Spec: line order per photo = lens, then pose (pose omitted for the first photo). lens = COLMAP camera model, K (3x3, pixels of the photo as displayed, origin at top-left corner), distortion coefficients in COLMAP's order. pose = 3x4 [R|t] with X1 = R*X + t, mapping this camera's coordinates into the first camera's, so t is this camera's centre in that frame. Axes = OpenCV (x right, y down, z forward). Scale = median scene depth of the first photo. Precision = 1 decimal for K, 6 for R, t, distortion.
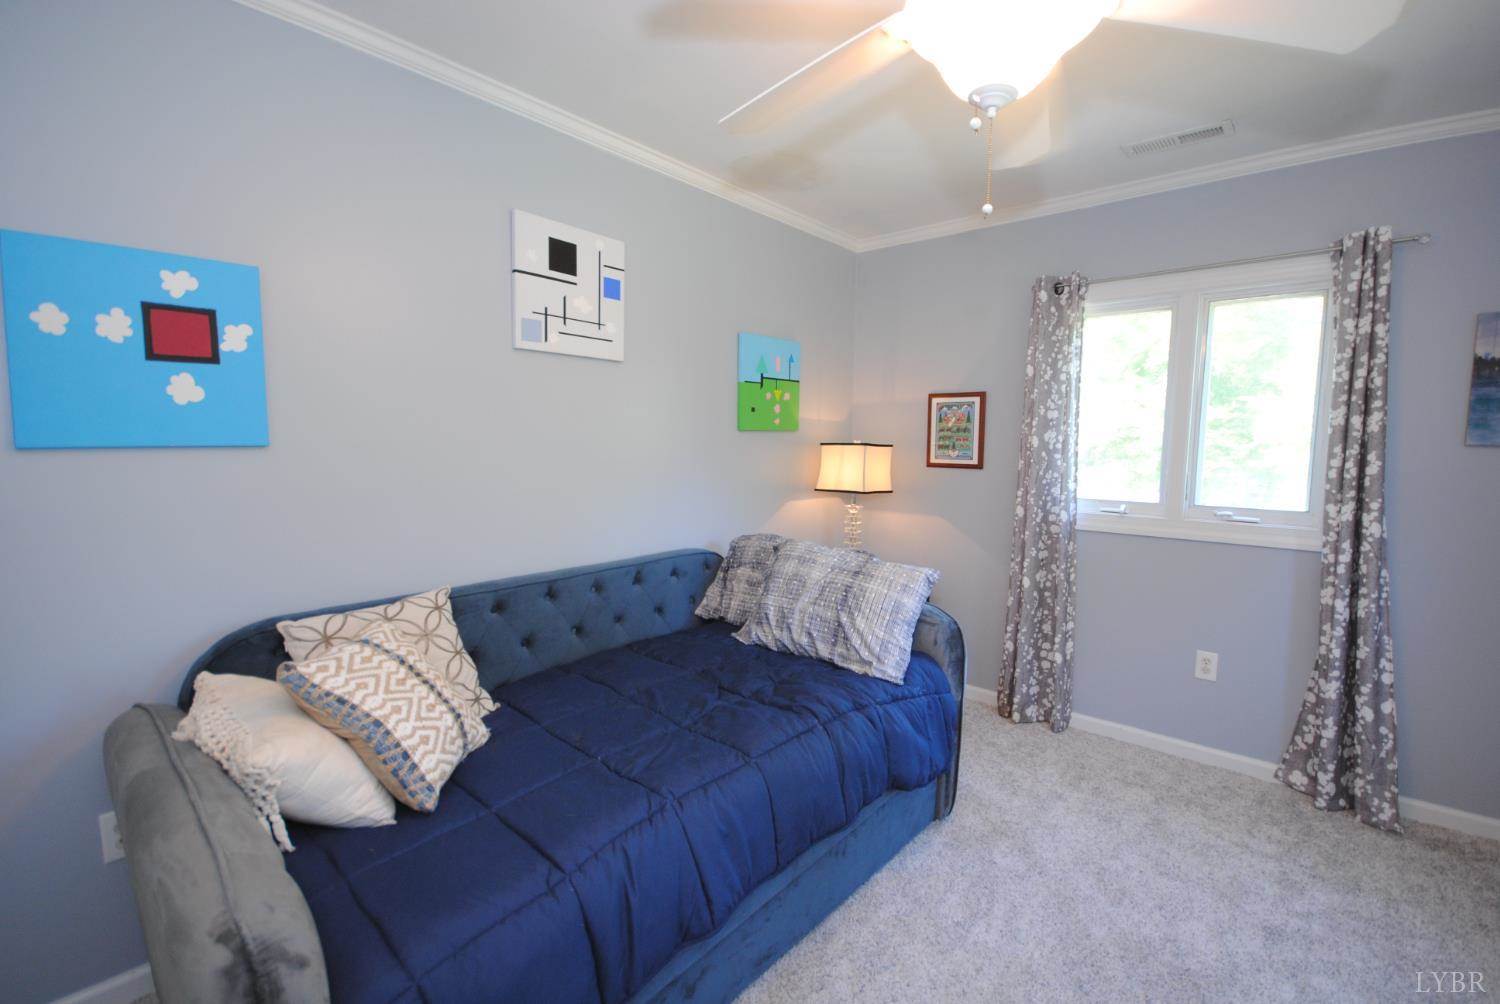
lens RADIAL K [[659.0, 0, 751.2], [0, 659.0, 505.4], [0, 0, 1]] dist [0.012684, -0.012889]
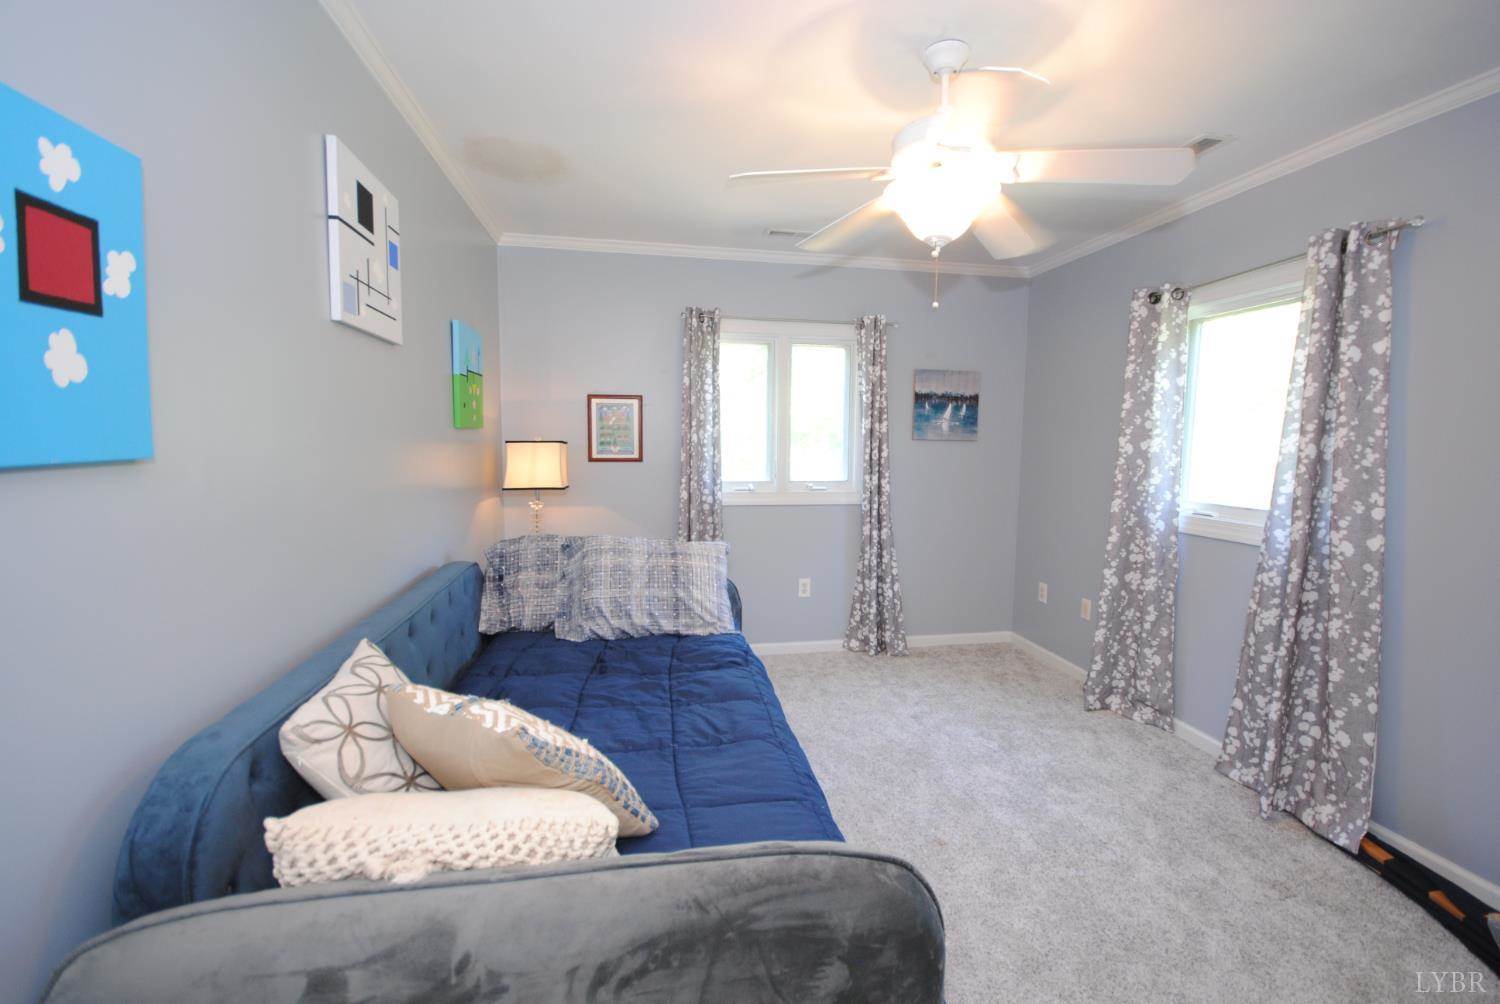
lens RADIAL K [[659.0, 0, 770.4], [0, 659.0, 505.4], [0, 0, 1]] dist [0.012684, -0.012889]
pose [[0.625714, -0.084329, 0.775481, -0.602946], [0.075457, 0.996020, 0.047427, -0.023992], [-0.776395, 0.028840, 0.629587, 0.135308]]
